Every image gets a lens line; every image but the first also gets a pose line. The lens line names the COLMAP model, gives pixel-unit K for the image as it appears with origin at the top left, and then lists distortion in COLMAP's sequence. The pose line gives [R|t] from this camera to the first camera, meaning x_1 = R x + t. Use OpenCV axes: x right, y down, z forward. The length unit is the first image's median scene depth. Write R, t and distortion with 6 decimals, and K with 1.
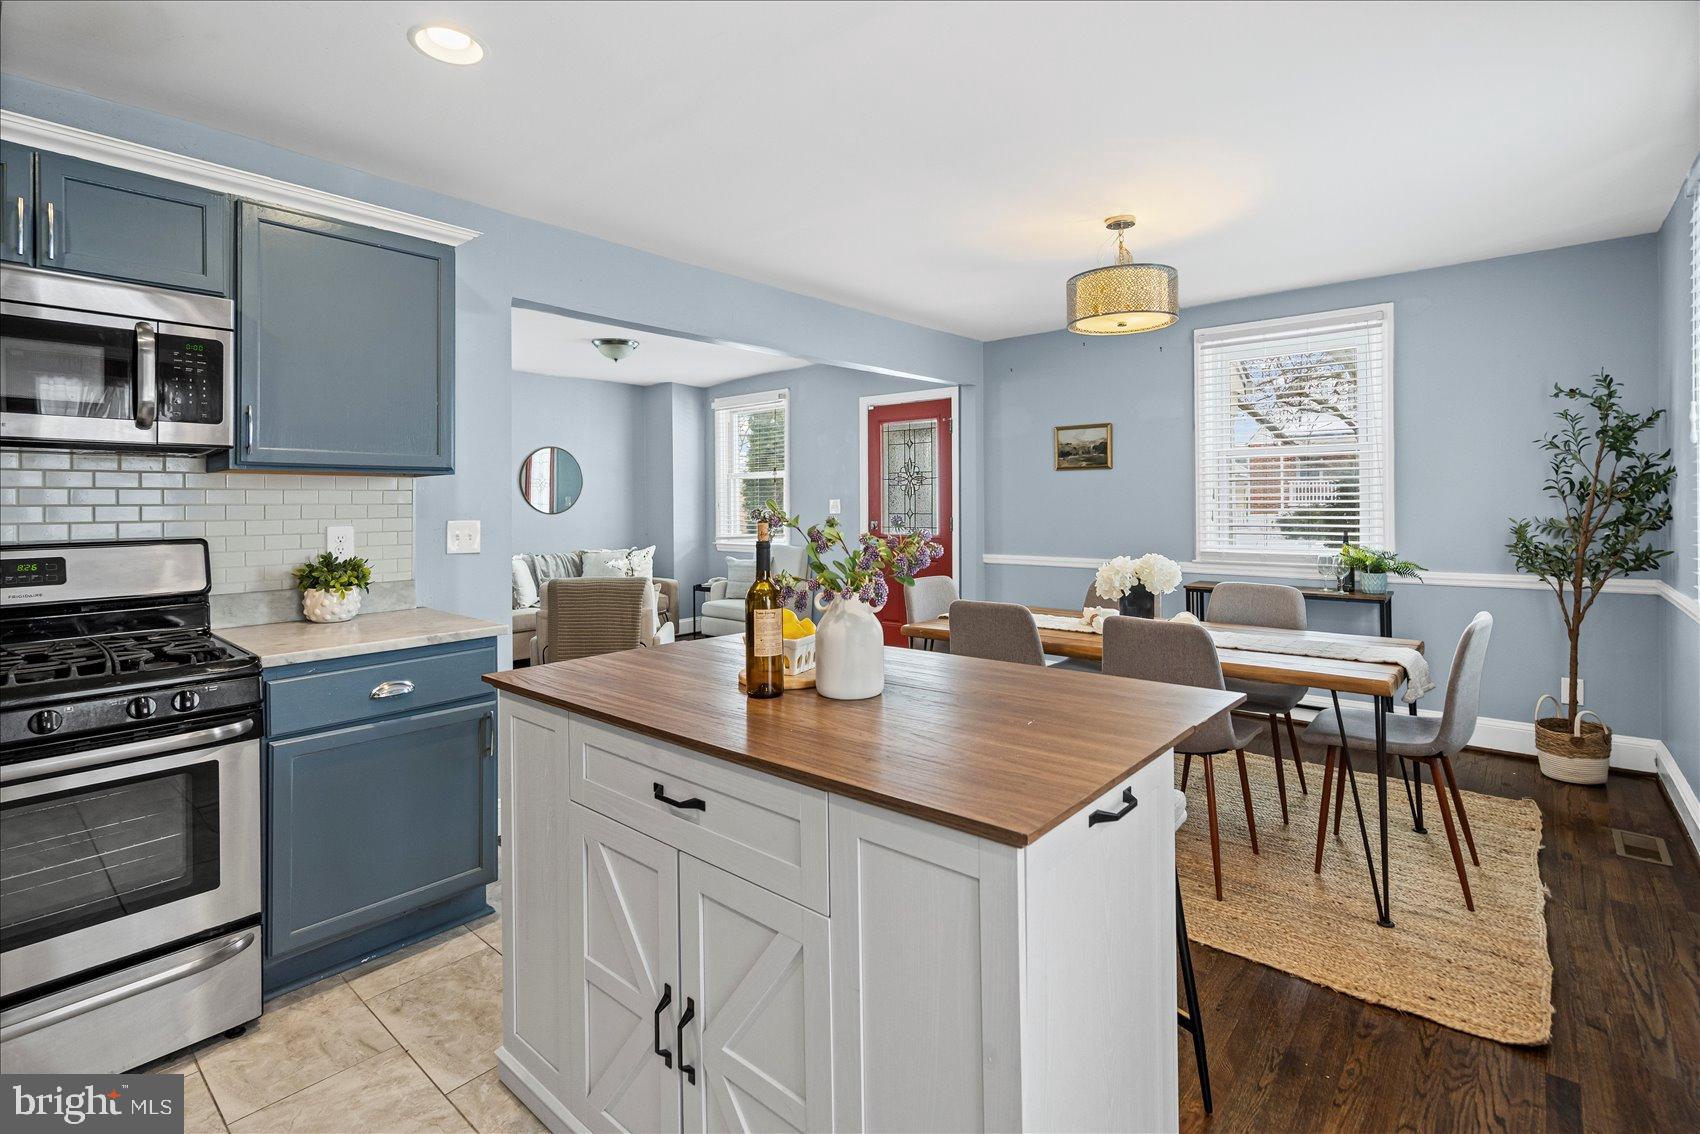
lens RADIAL K [[800.5, 0, 833.0], [0, 800.5, 507.5], [0, 0, 1]] dist [-0.002172, 0.003426]
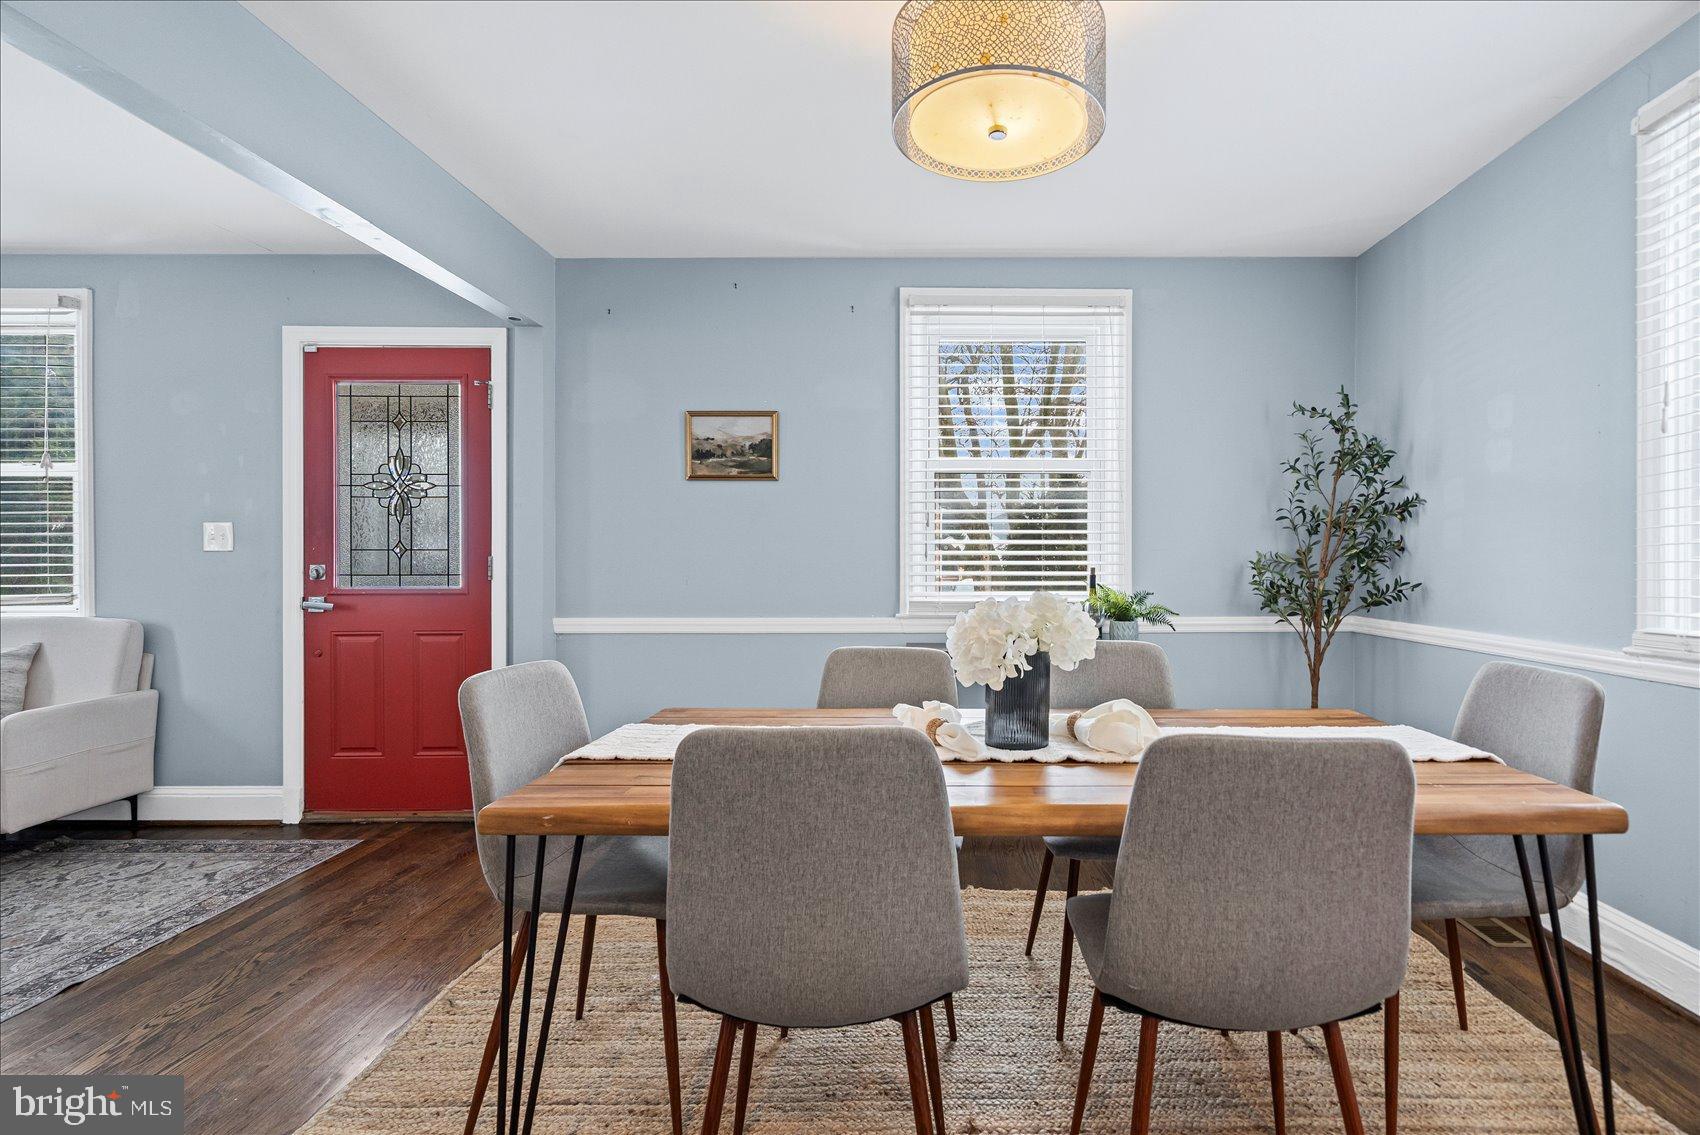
lens RADIAL K [[800.5, 0, 865.2], [0, 800.5, 565.0], [0, 0, 1]] dist [-0.002172, 0.003426]
pose [[0.748004, -0.002000, 0.663691, -0.036512], [-0.001505, 0.999988, 0.004710, 0.017924], [-0.663693, -0.004522, 0.747992, 0.456563]]
